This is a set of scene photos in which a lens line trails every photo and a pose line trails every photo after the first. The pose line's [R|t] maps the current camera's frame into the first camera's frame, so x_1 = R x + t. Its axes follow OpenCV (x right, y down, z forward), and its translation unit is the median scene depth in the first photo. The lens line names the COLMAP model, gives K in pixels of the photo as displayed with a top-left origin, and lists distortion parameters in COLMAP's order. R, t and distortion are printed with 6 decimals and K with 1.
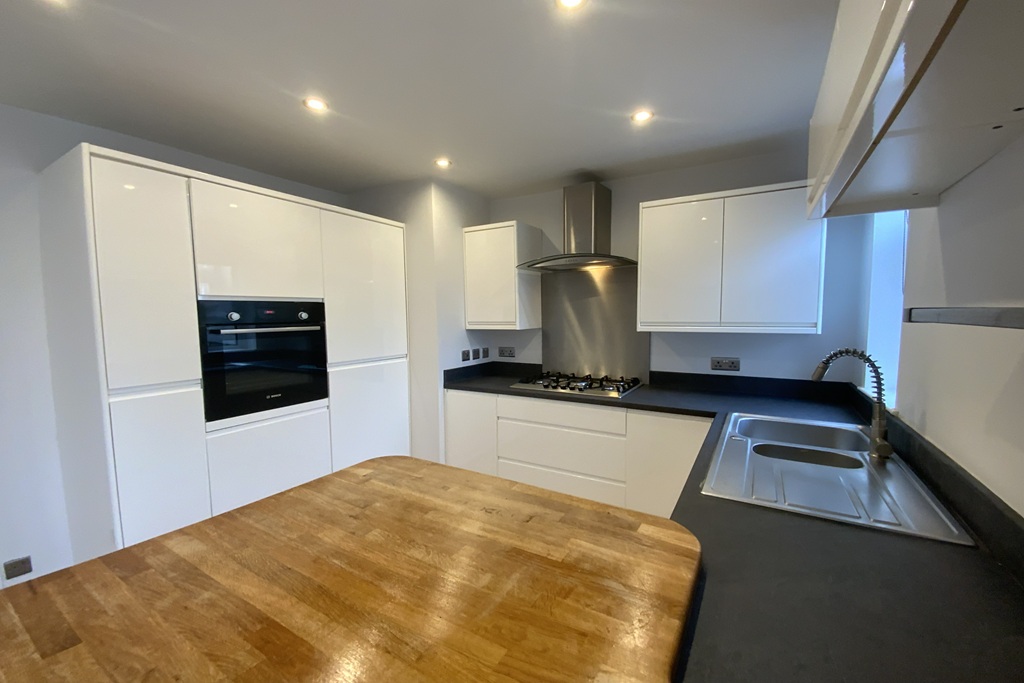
lens RADIAL K [[413.9, 0, 513.3], [0, 413.9, 345.3], [0, 0, 1]] dist [0.011988, -0.012505]
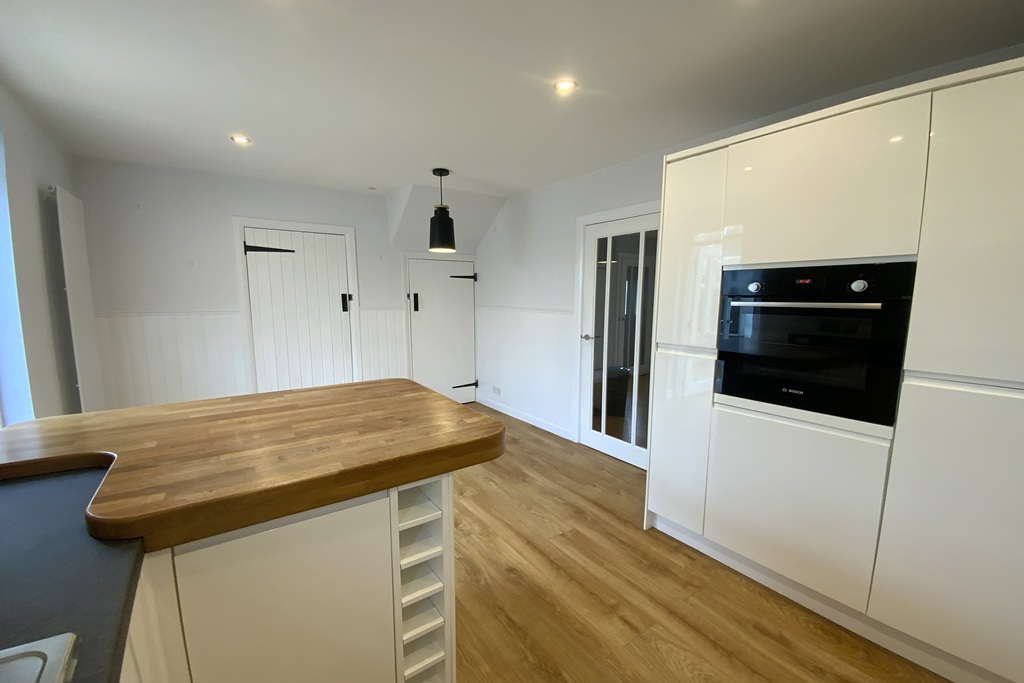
lens RADIAL K [[413.9, 0, 514.2], [0, 413.9, 343.9], [0, 0, 1]] dist [0.011988, -0.012505]
pose [[-0.392760, 0.112586, -0.912723, 0.303054], [-0.072729, 0.985567, 0.152868, -0.041874], [0.916761, 0.126422, -0.378903, 0.759399]]
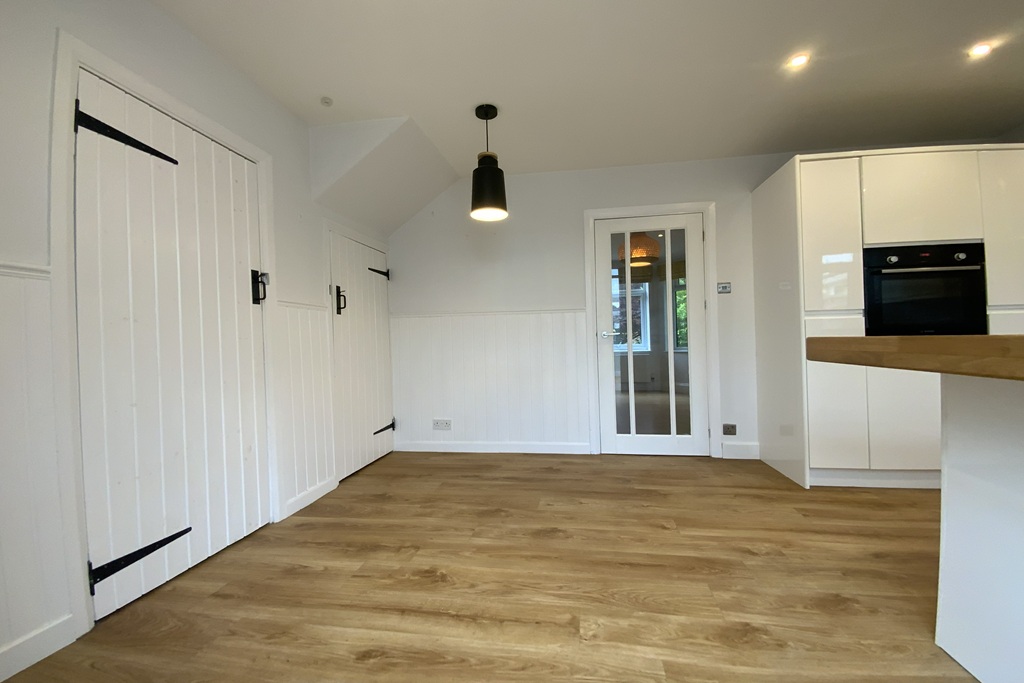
lens RADIAL K [[413.9, 0, 518.0], [0, 413.9, 338.9], [0, 0, 1]] dist [0.011988, -0.012505]
pose [[0.379408, -0.008906, -0.925186, 0.021299], [-0.049651, 0.998317, -0.029972, 0.215087], [0.923896, 0.057308, 0.378328, -0.381528]]
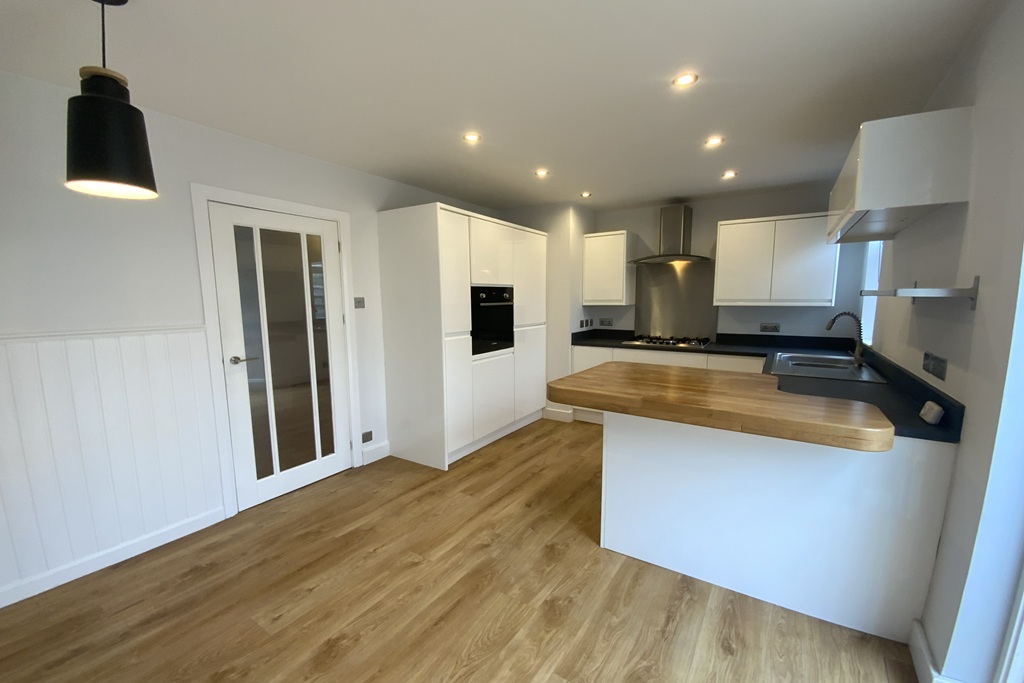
lens RADIAL K [[413.9, 0, 512.6], [0, 413.9, 346.9], [0, 0, 1]] dist [0.011988, -0.012505]
pose [[0.999249, 0.006044, -0.038261, -0.414318], [-0.004194, 0.998827, 0.048244, 0.052270], [0.038508, -0.048047, 0.998103, -0.618769]]
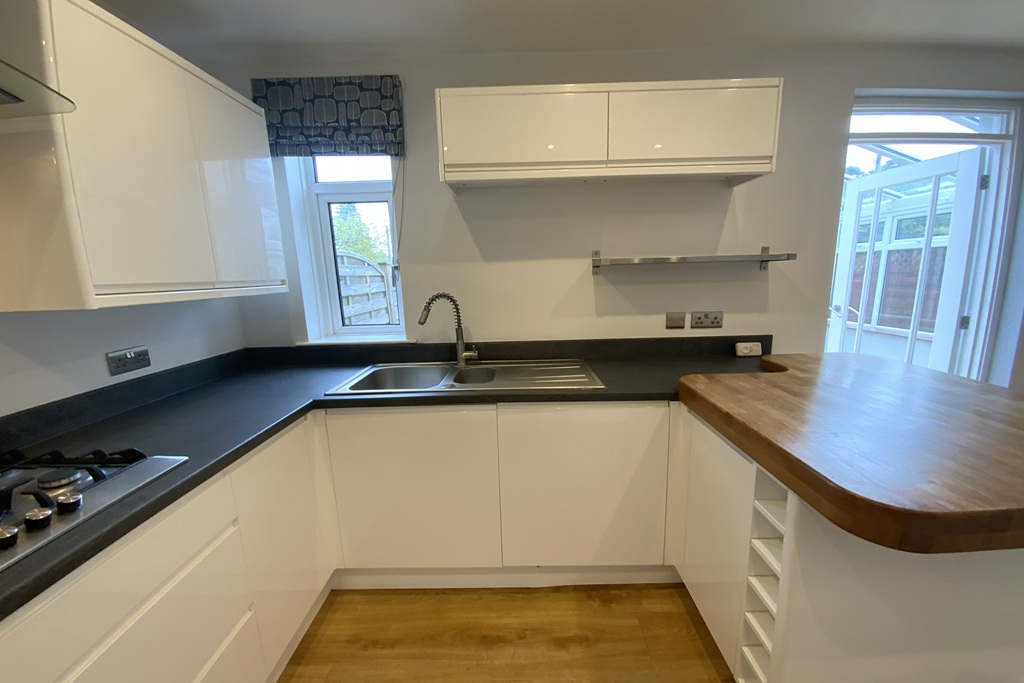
lens RADIAL K [[413.9, 0, 507.7], [0, 413.9, 345.2], [0, 0, 1]] dist [0.011988, -0.012505]
pose [[-0.492019, -0.137638, 0.859635, -0.274600], [0.097725, 0.972451, 0.211635, -0.055250], [-0.865082, 0.188136, -0.465014, 0.909455]]
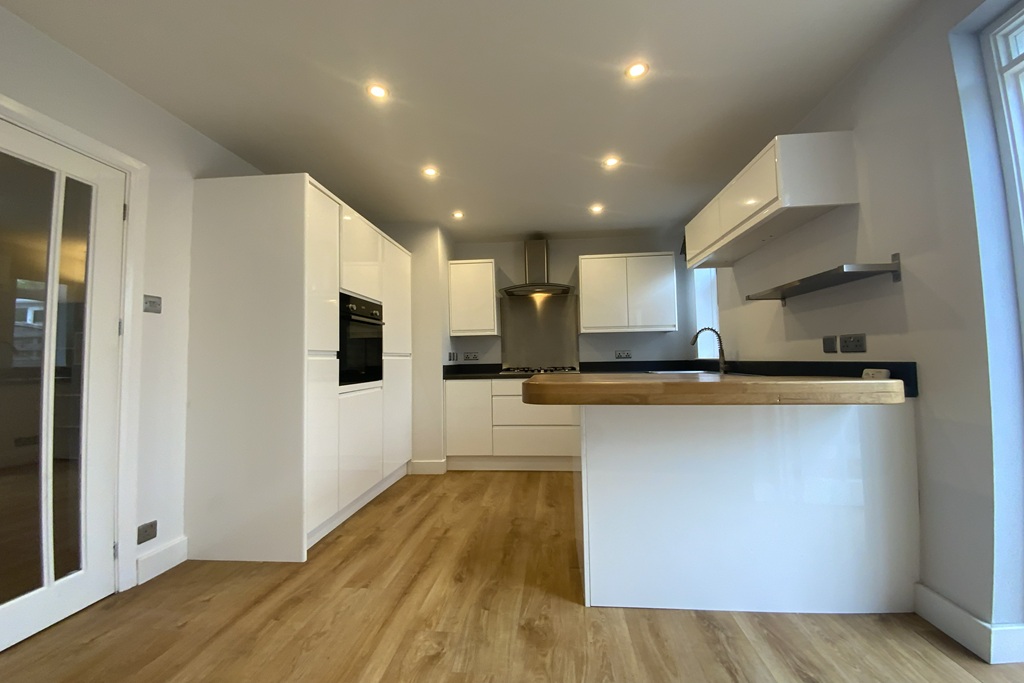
lens RADIAL K [[413.9, 0, 509.9], [0, 413.9, 333.2], [0, 0, 1]] dist [0.011988, -0.012505]
pose [[0.905399, 0.017944, 0.424181, -0.670738], [0.043823, 0.989820, -0.135408, 0.182967], [-0.422293, 0.141187, 0.895396, -0.330773]]
